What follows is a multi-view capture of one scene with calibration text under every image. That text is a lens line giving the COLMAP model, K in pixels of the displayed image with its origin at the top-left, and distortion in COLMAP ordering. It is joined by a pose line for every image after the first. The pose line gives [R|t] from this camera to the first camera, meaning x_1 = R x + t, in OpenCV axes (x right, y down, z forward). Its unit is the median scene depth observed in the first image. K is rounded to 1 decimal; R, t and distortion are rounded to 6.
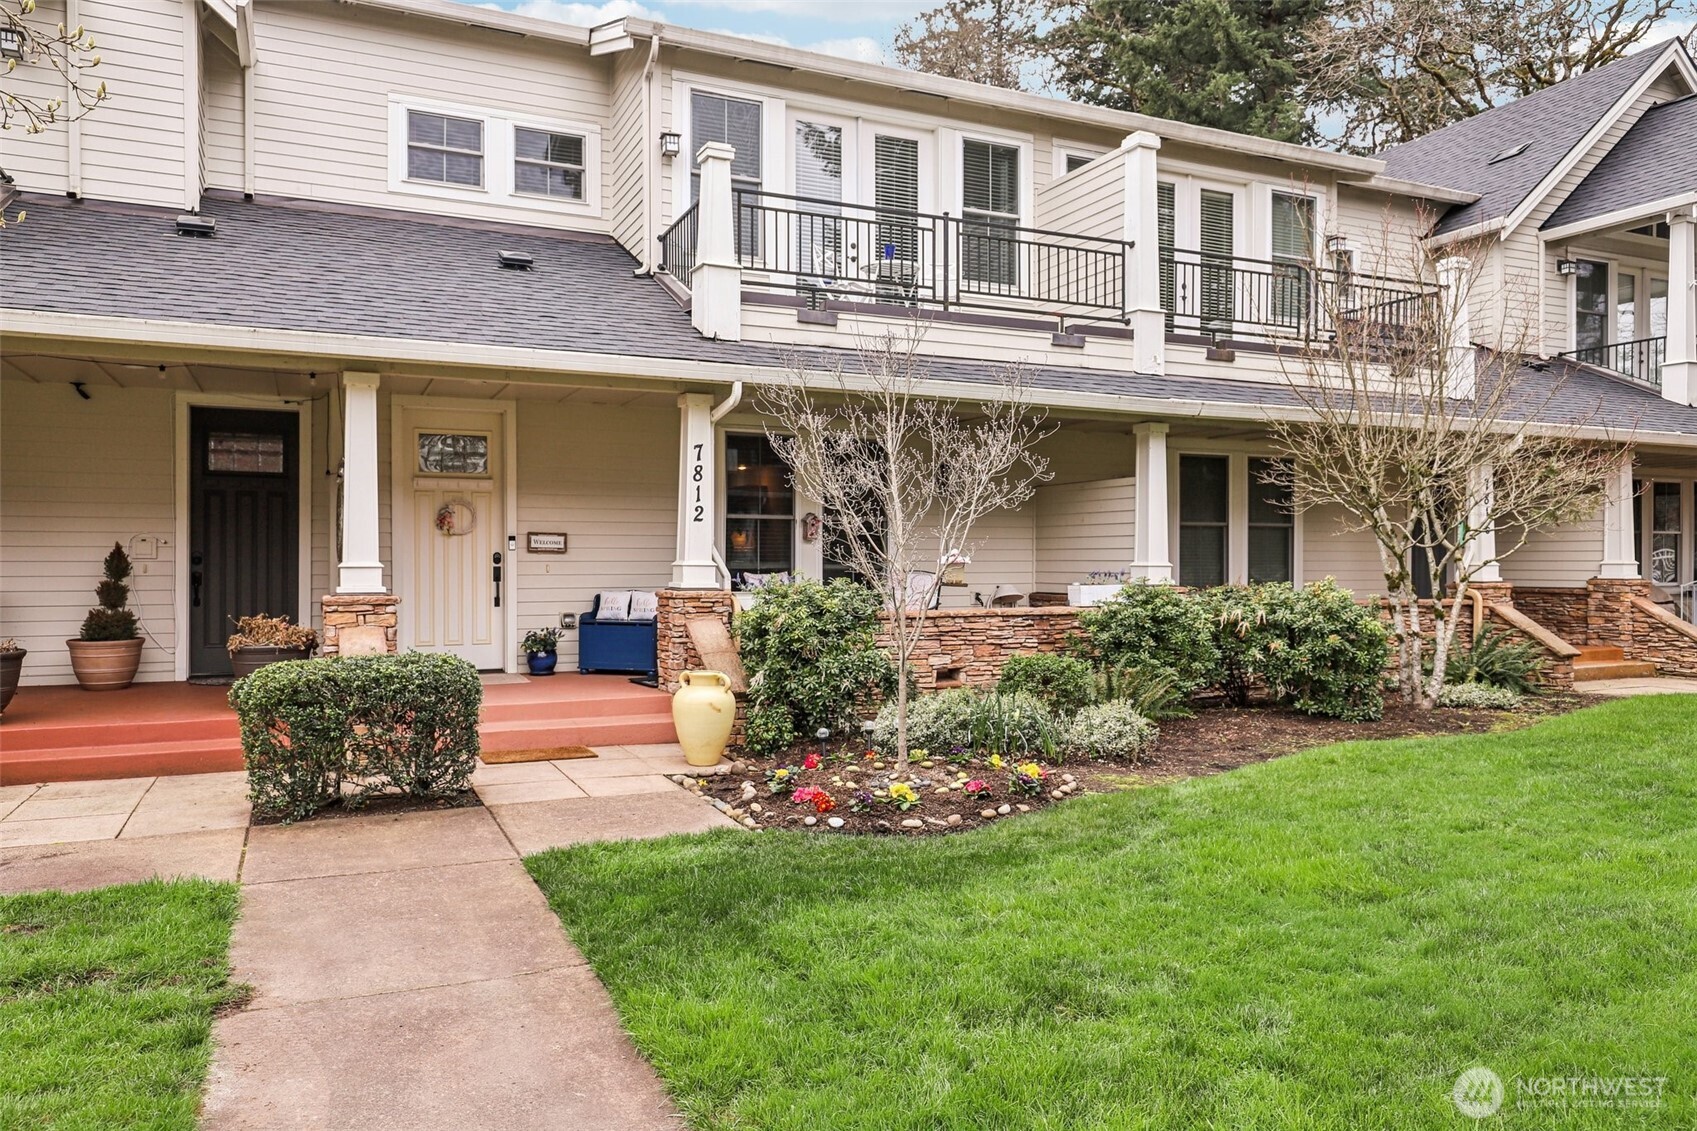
lens RADIAL K [[1151.8, 0, 846.0], [0, 1151.8, 569.7], [0, 0, 1]] dist [0.025887, 0.000967]
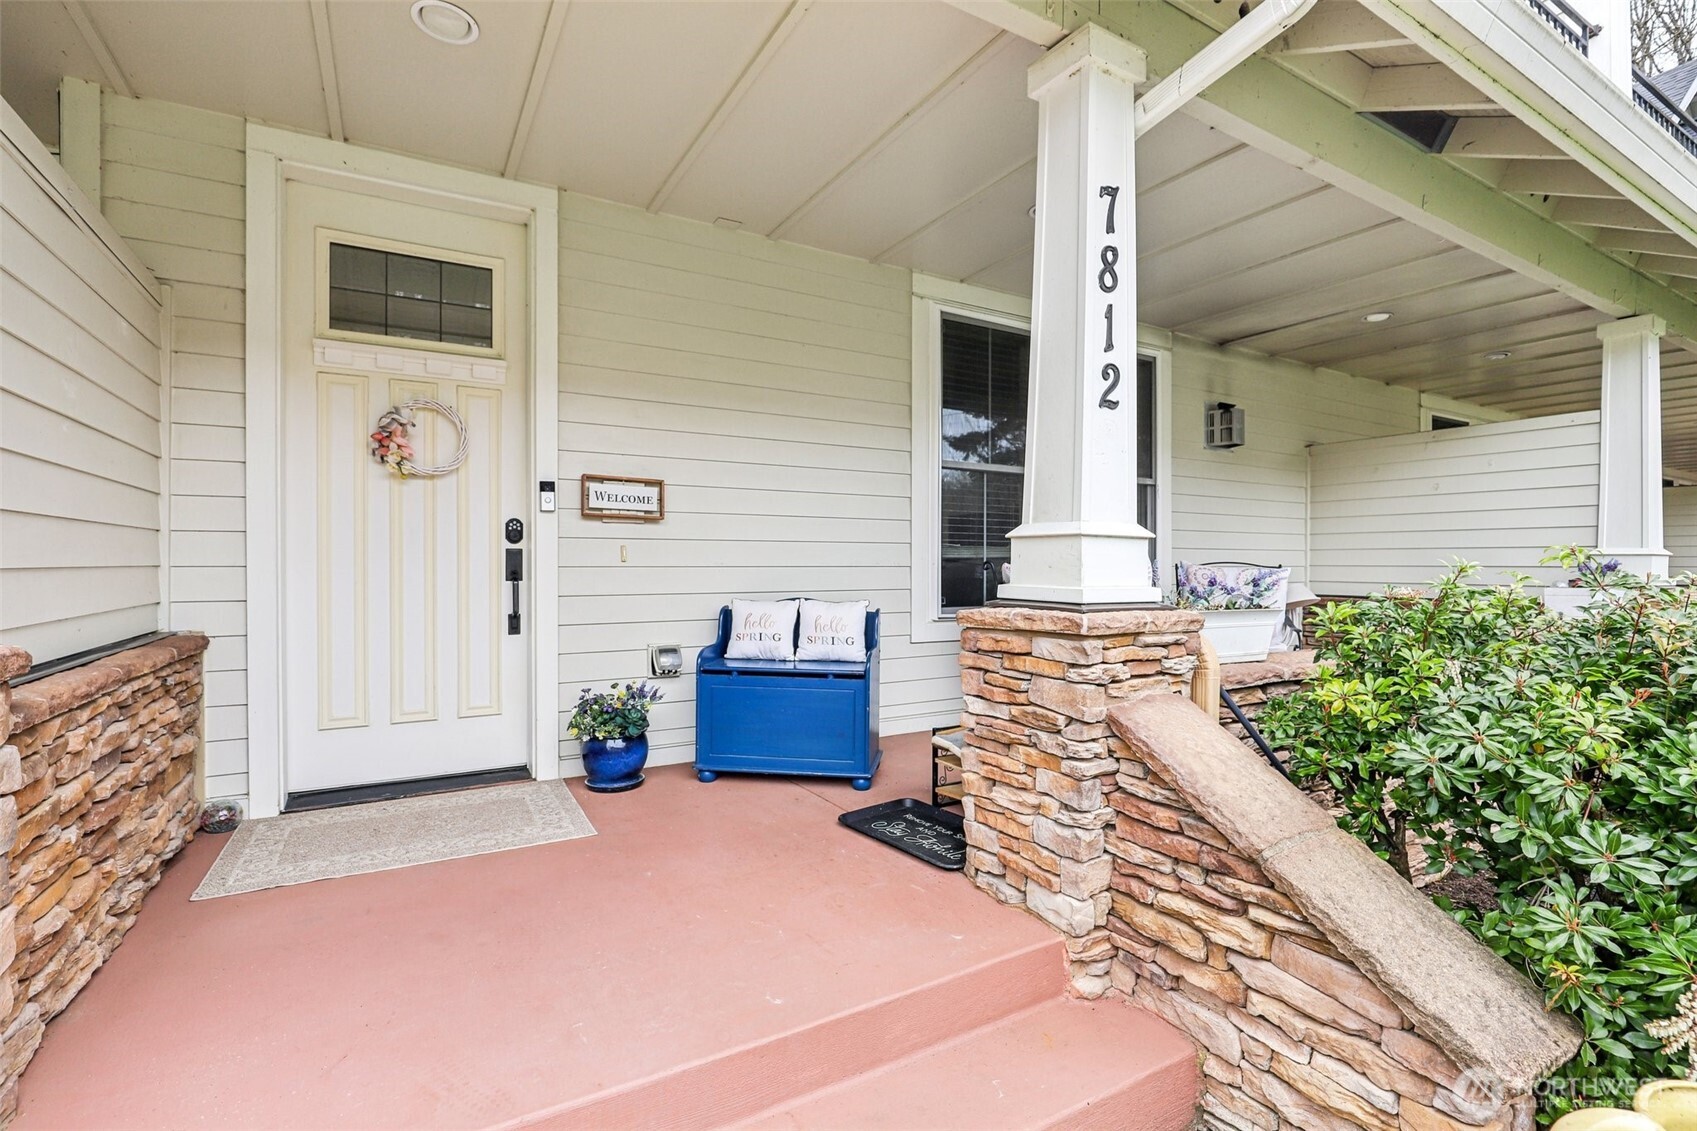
lens RADIAL K [[786.2, 0, 858.2], [0, 786.2, 568.3], [0, 0, 1]] dist [-0.020532, 0.006238]
pose [[0.994578, 0.000815, 0.103990, -0.198164], [-0.000673, 0.999999, -0.001403, 0.005604], [-0.103991, 0.001325, 0.994577, 0.675517]]
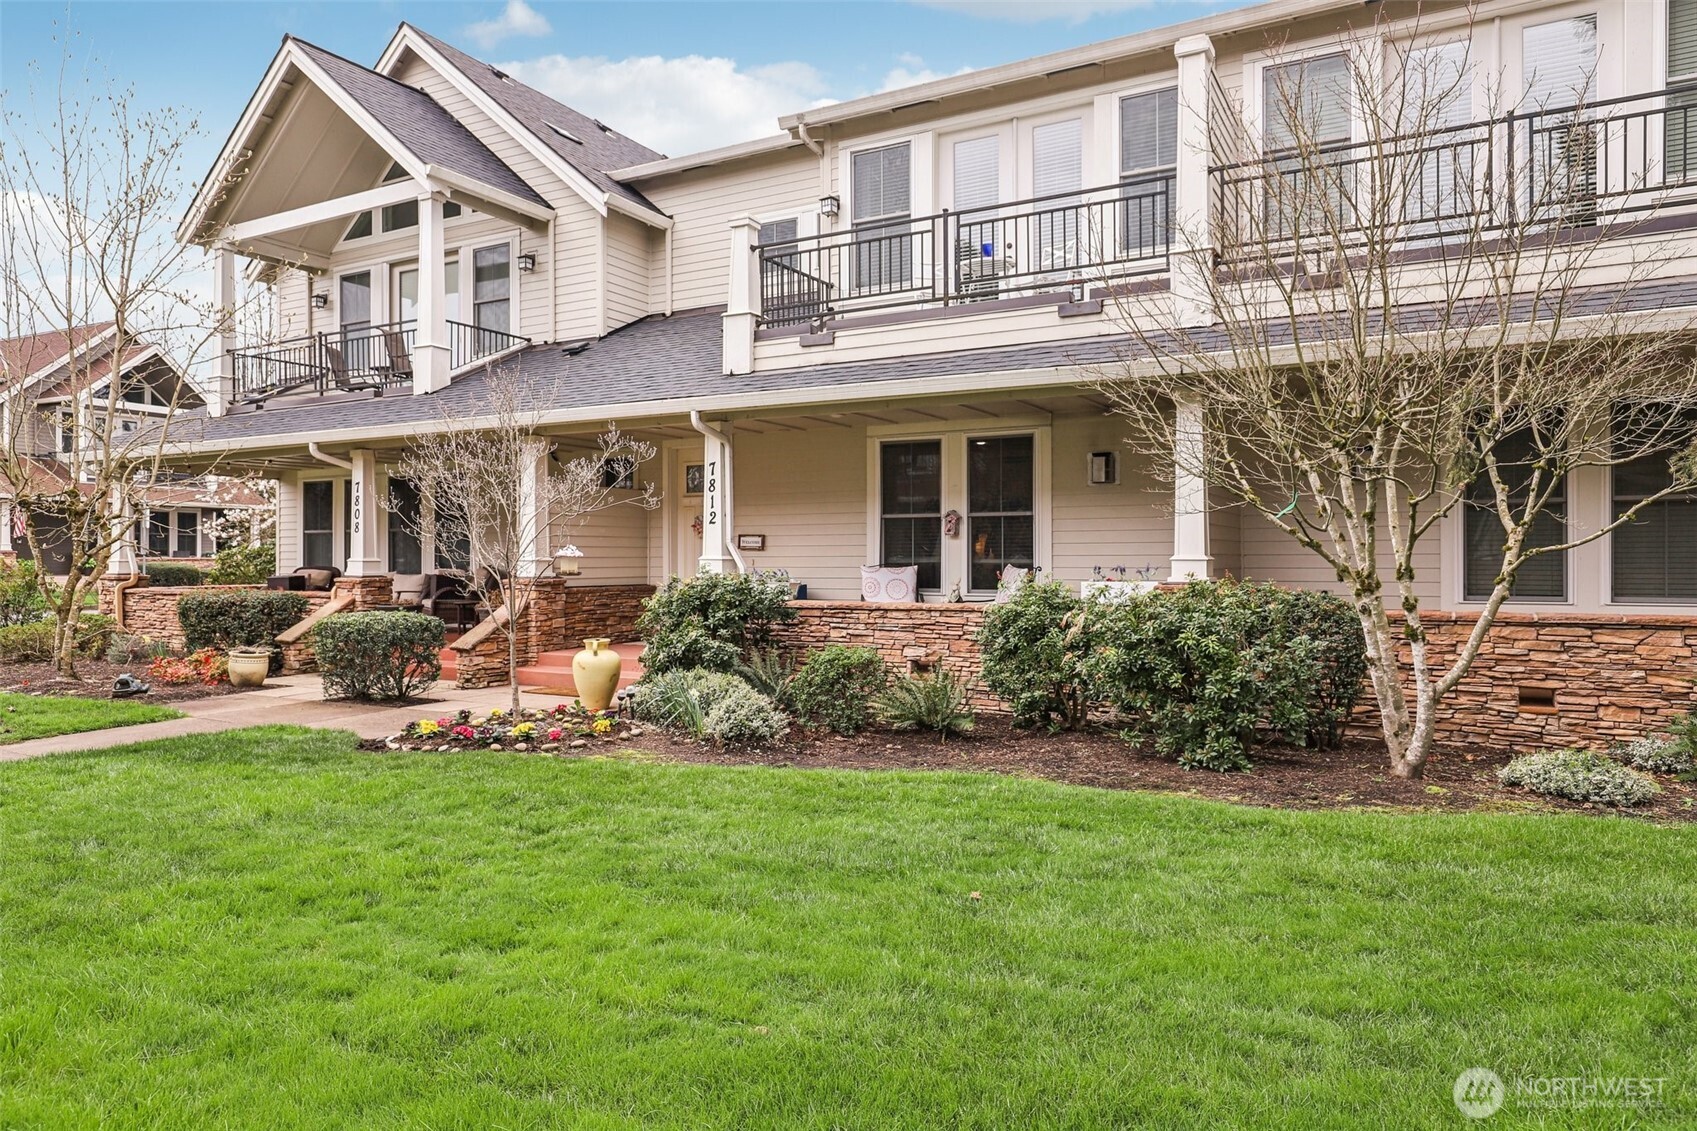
lens RADIAL K [[1110.4, 0, 835.7], [0, 1110.4, 556.7], [0, 0, 1]] dist [-0.000032, 0.000602]
pose [[0.588431, -0.004820, -0.808533, 0.804119], [-0.003317, 0.999959, -0.008375, 0.002444], [0.808541, 0.007611, 0.588391, 0.350119]]
